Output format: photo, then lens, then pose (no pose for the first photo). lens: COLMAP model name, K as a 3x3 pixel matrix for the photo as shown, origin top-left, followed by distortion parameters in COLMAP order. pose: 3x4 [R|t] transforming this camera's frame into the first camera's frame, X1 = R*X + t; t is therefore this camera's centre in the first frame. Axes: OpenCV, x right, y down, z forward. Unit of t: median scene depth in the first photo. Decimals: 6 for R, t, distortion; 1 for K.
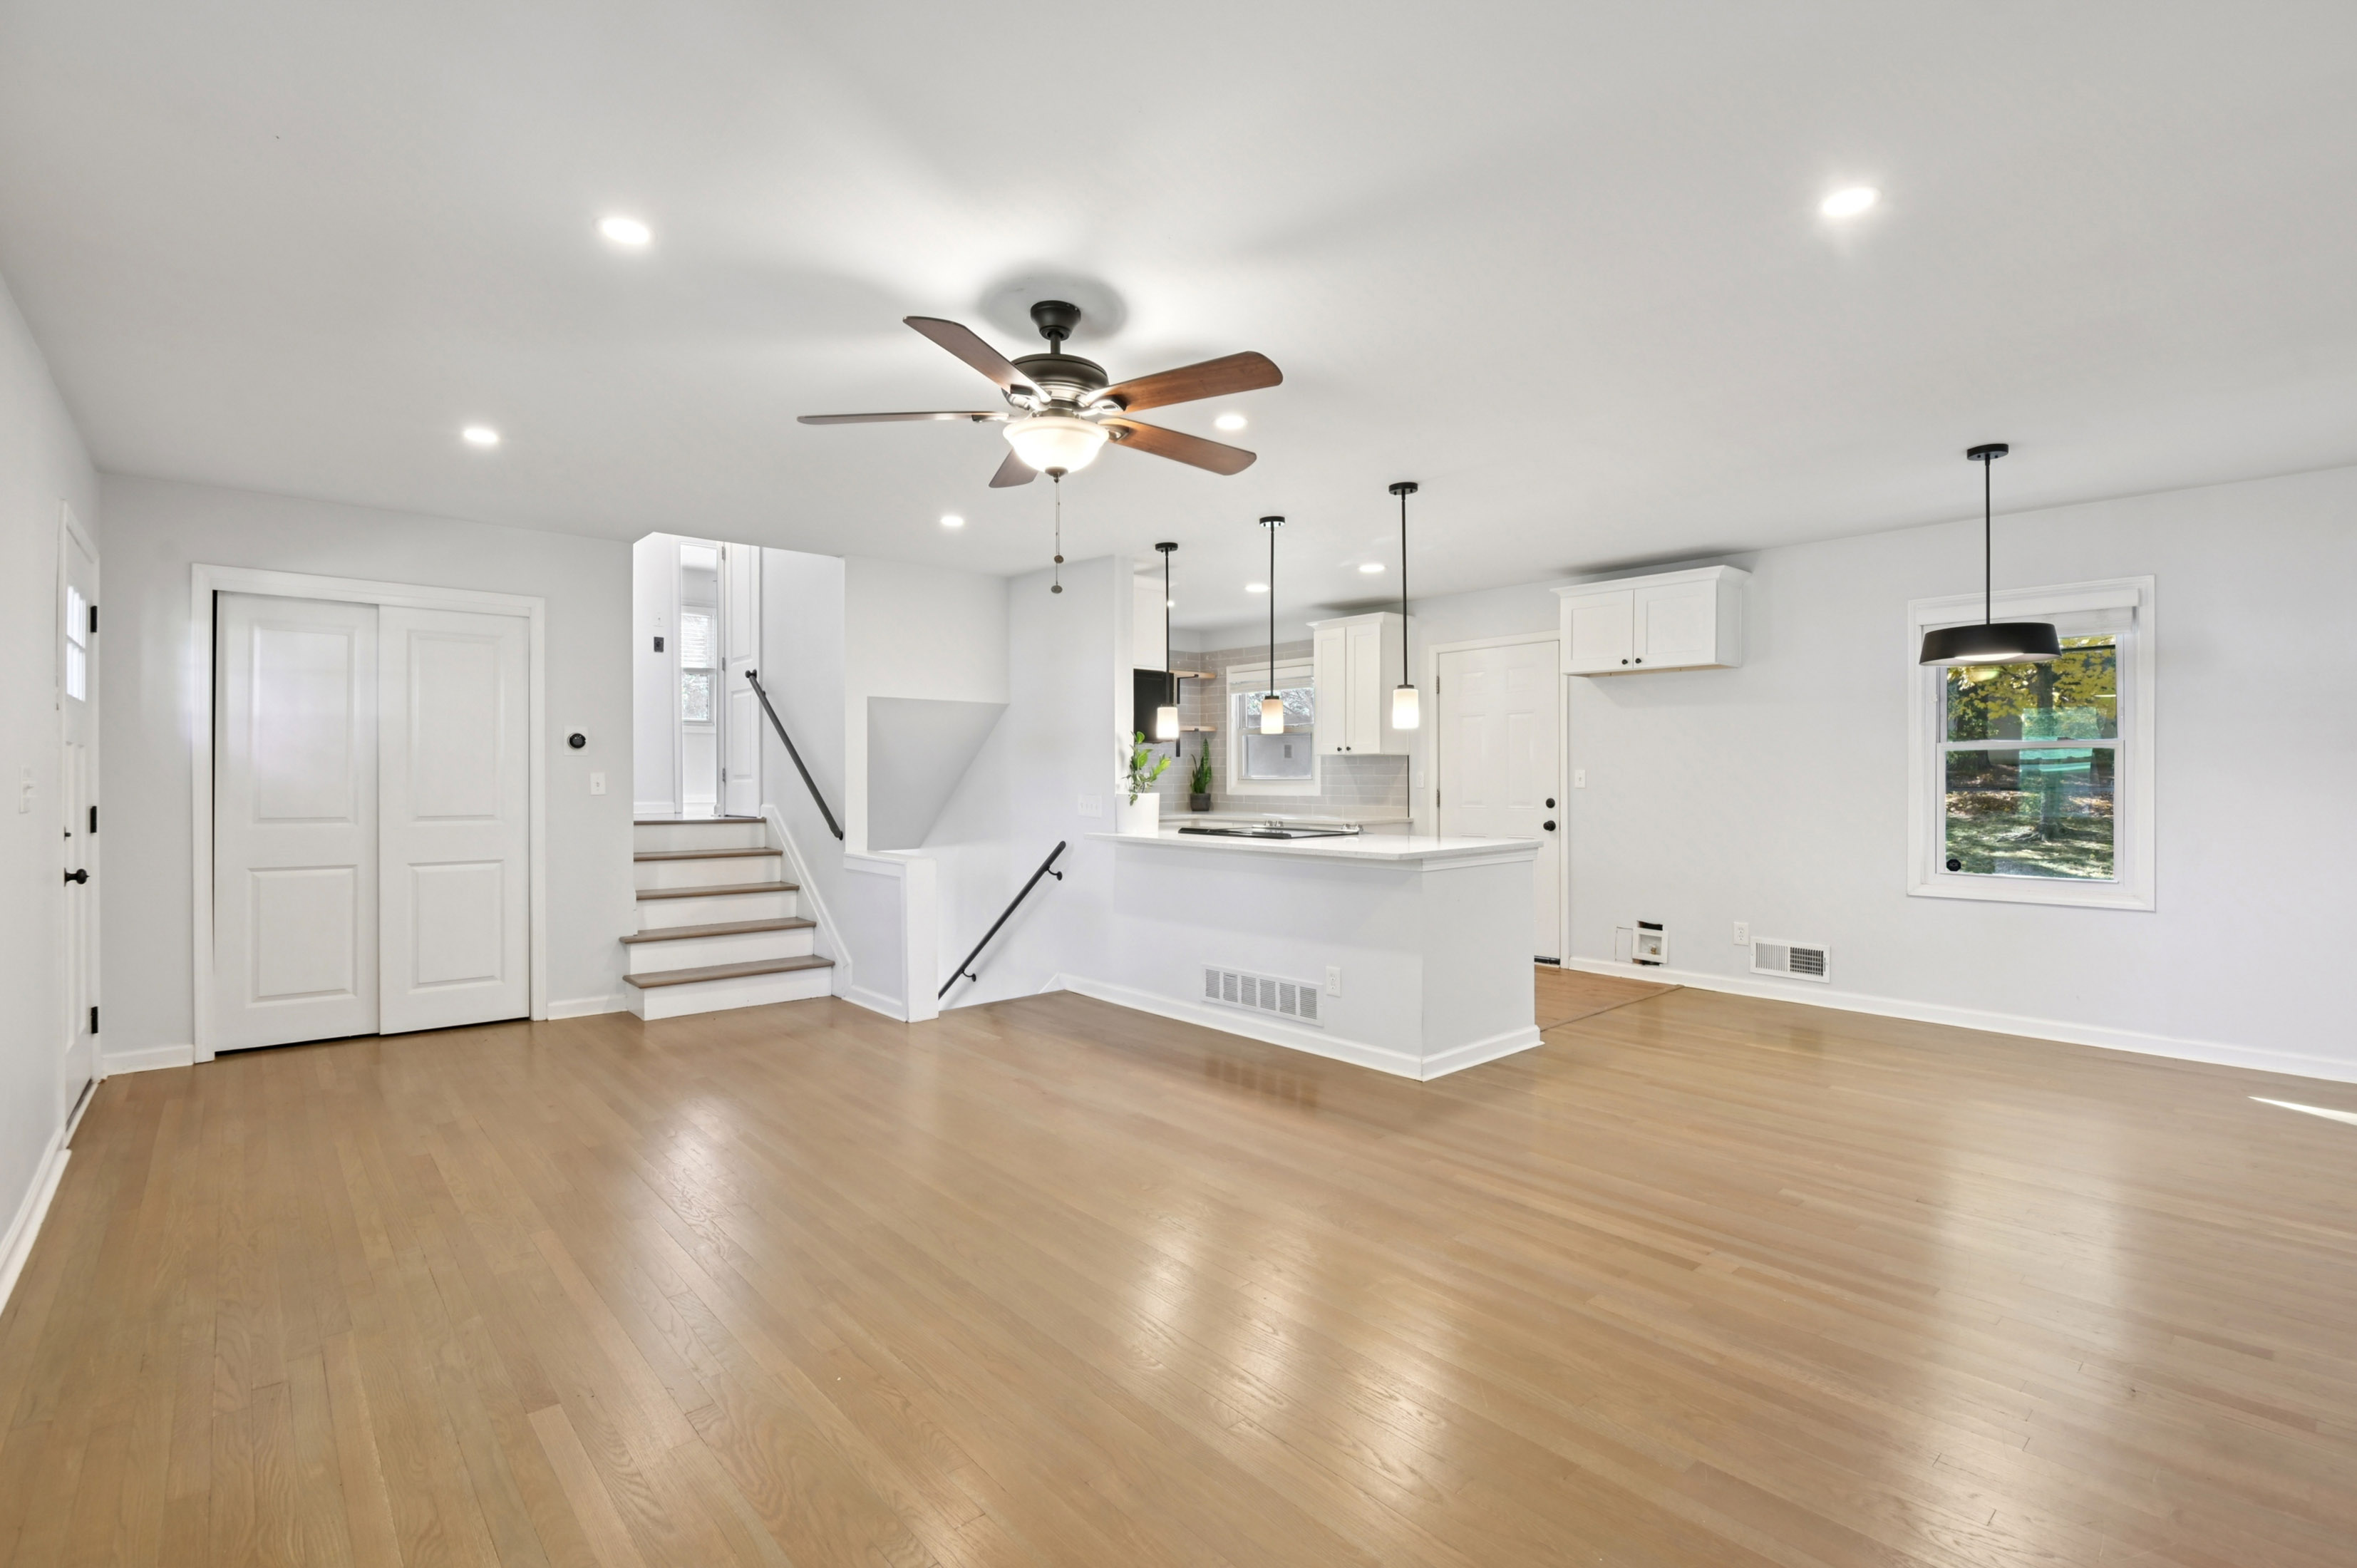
lens RADIAL K [[1075.6, 0, 1198.3], [0, 1075.6, 780.7], [0, 0, 1]] dist [-0.002170, -0.006248]
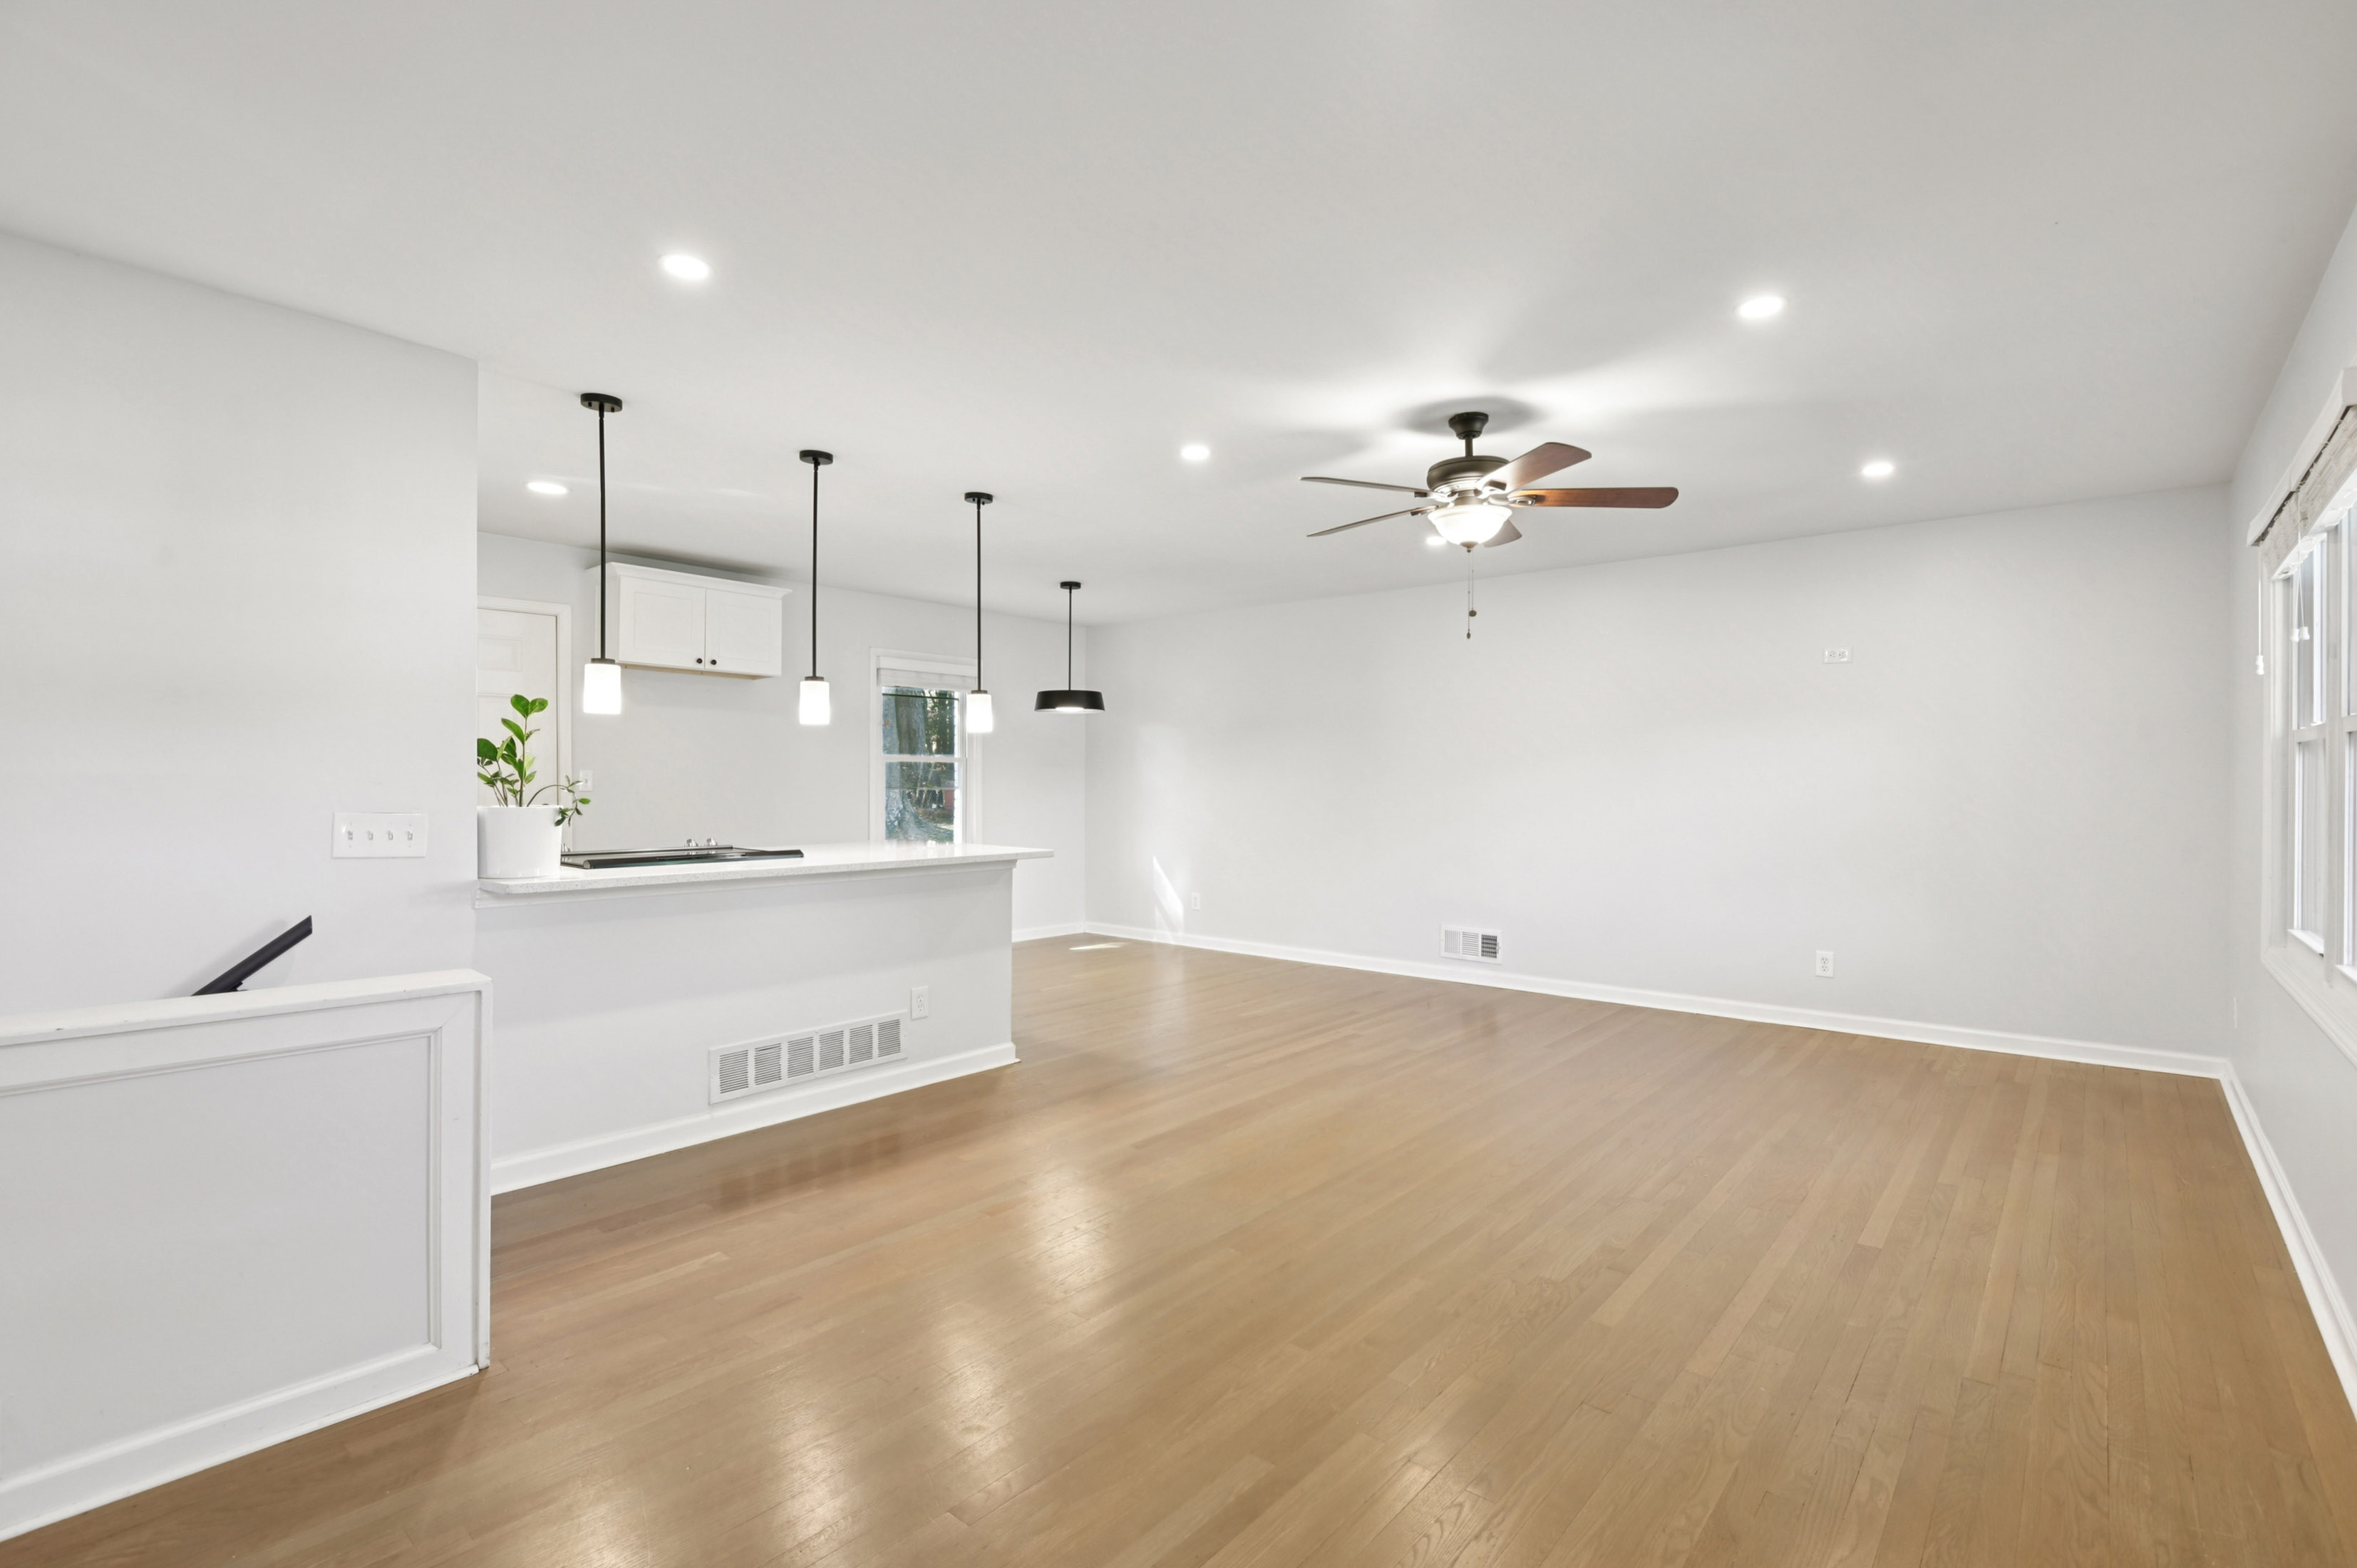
lens RADIAL K [[1072.5, 0, 1178.2], [0, 1072.5, 785.0], [0, 0, 1]] dist [-0.013402, -0.000346]
pose [[-0.124903, -0.004624, 0.992158, -0.768419], [-0.001564, 0.999989, 0.004464, -0.003467], [-0.992168, -0.000995, -0.124909, 0.850798]]
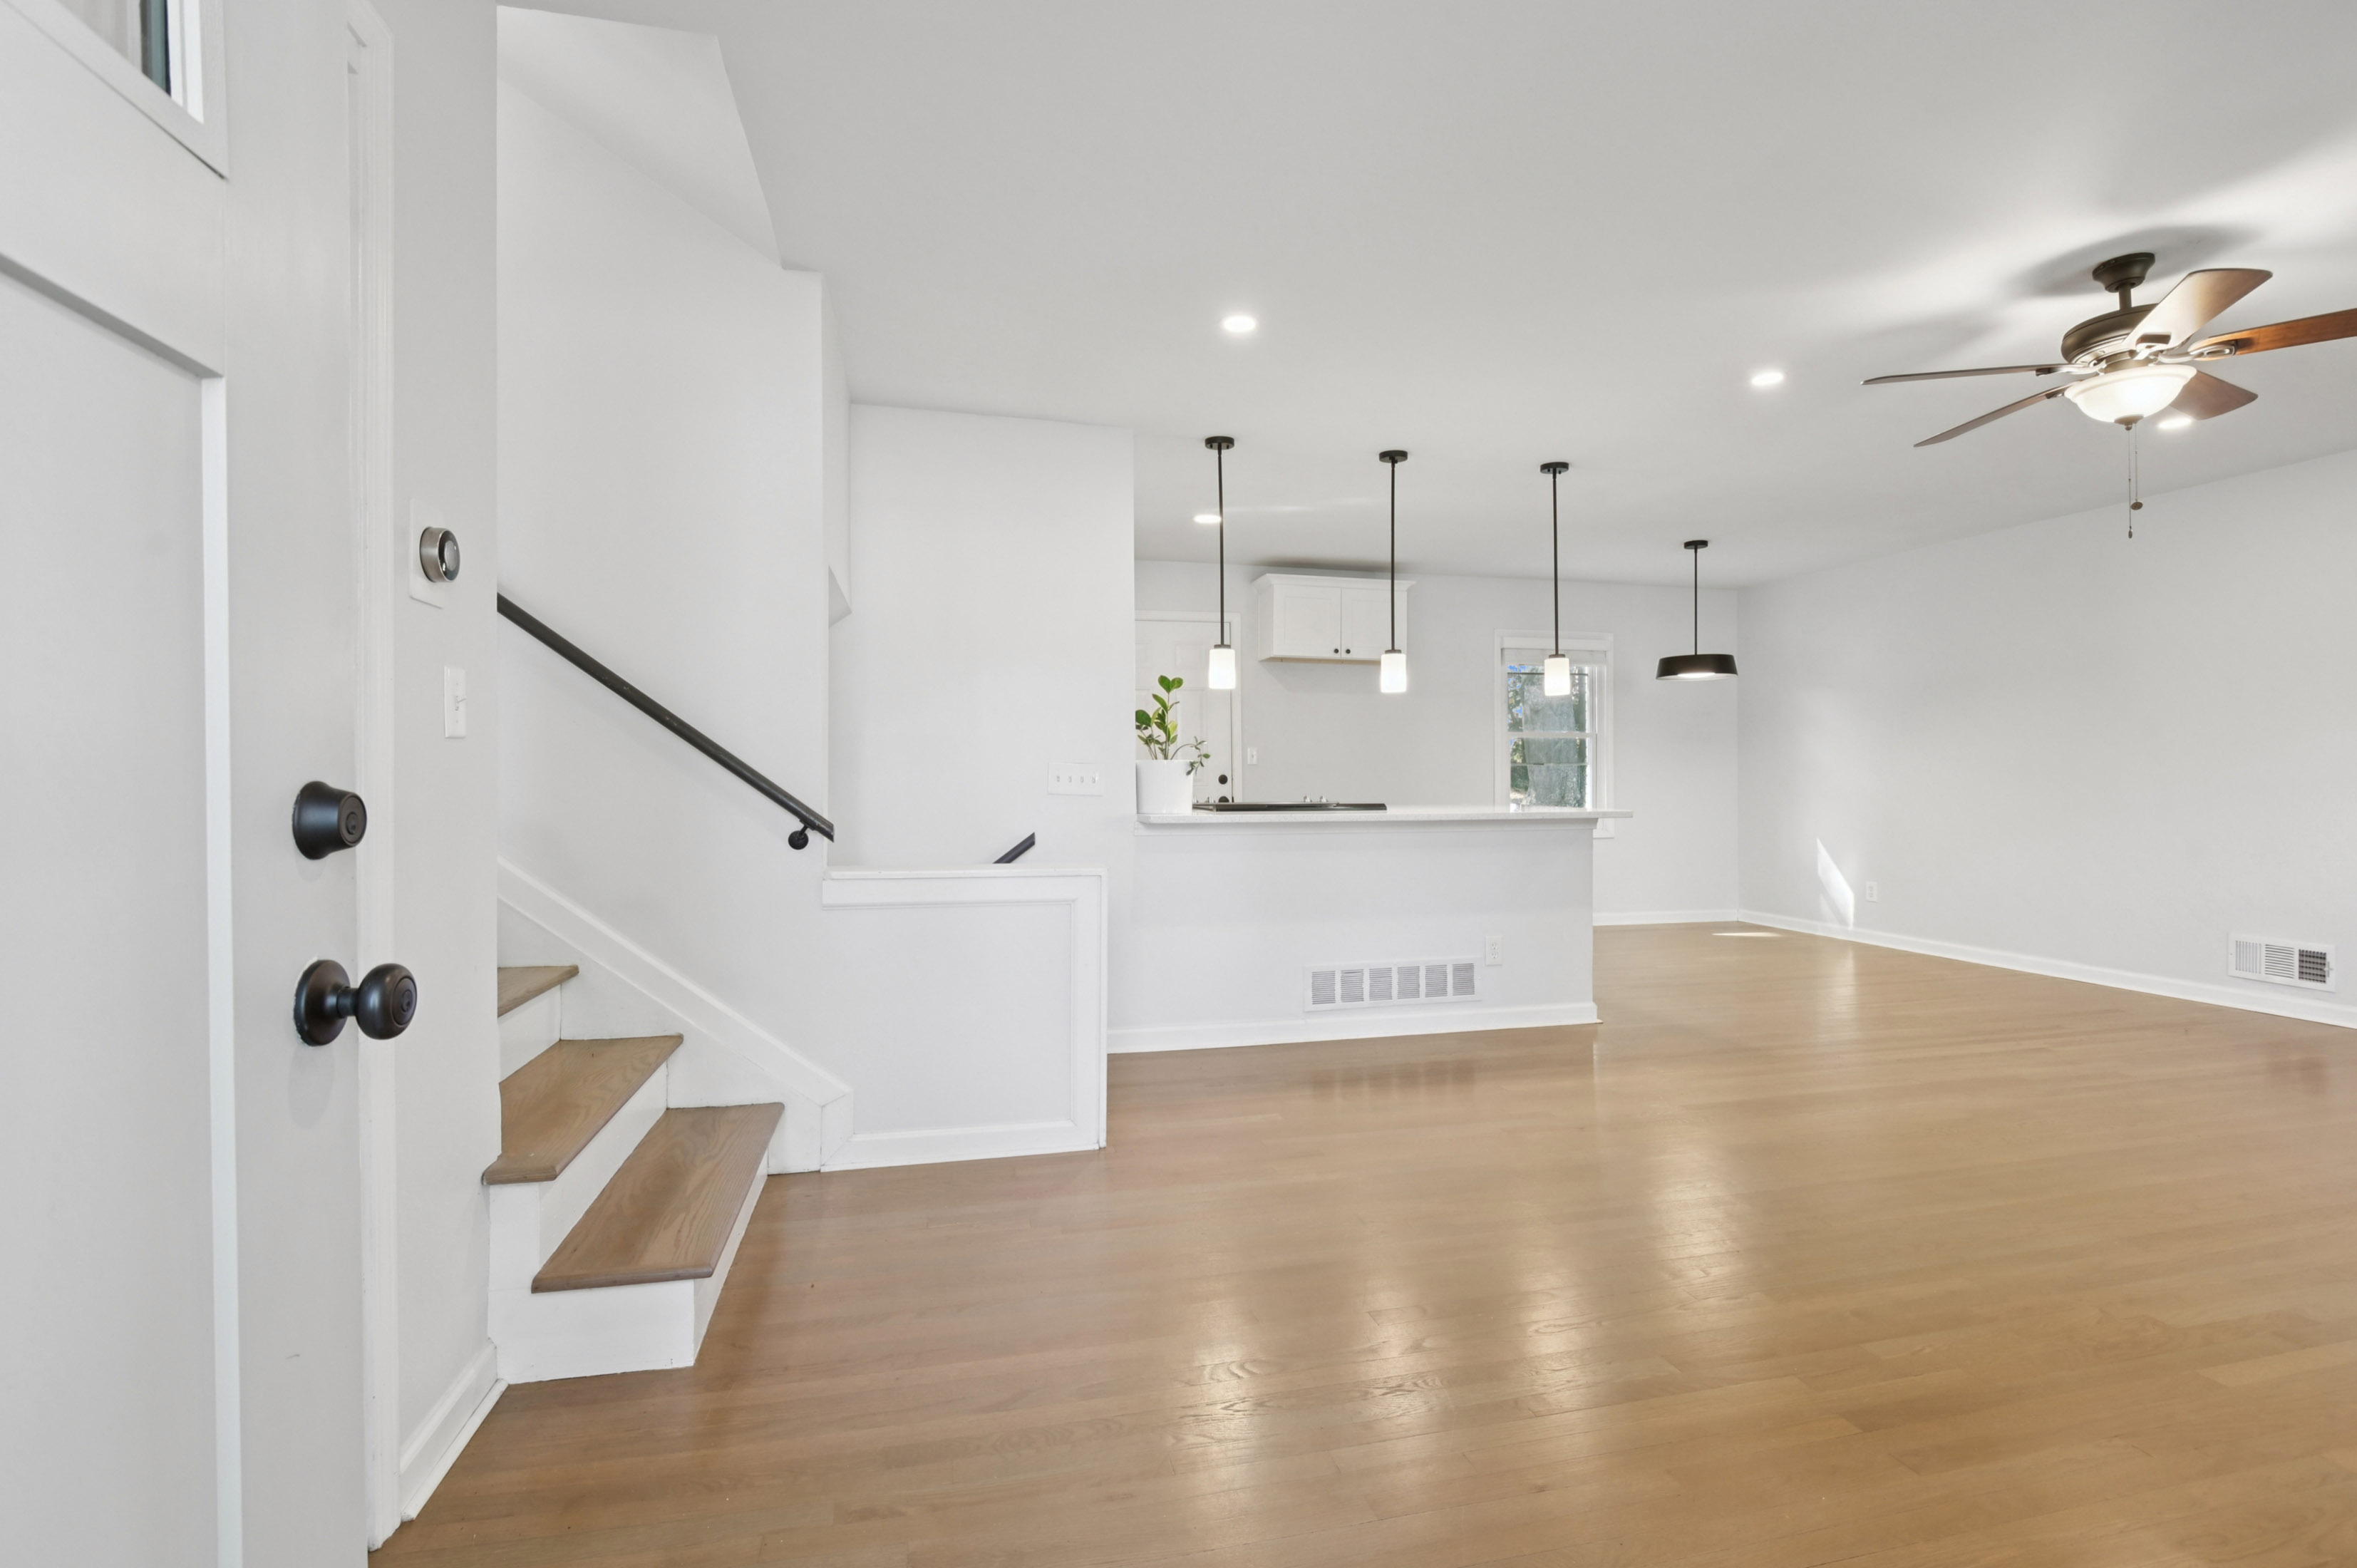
lens RADIAL K [[1065.2, 0, 1187.3], [0, 1065.2, 771.9], [0, 0, 1]] dist [-0.009311, -0.007957]
pose [[0.481884, 0.003316, 0.876229, -0.813108], [0.003950, 0.999974, -0.005956, 0.027741], [-0.876226, 0.006331, 0.481858, 0.739007]]
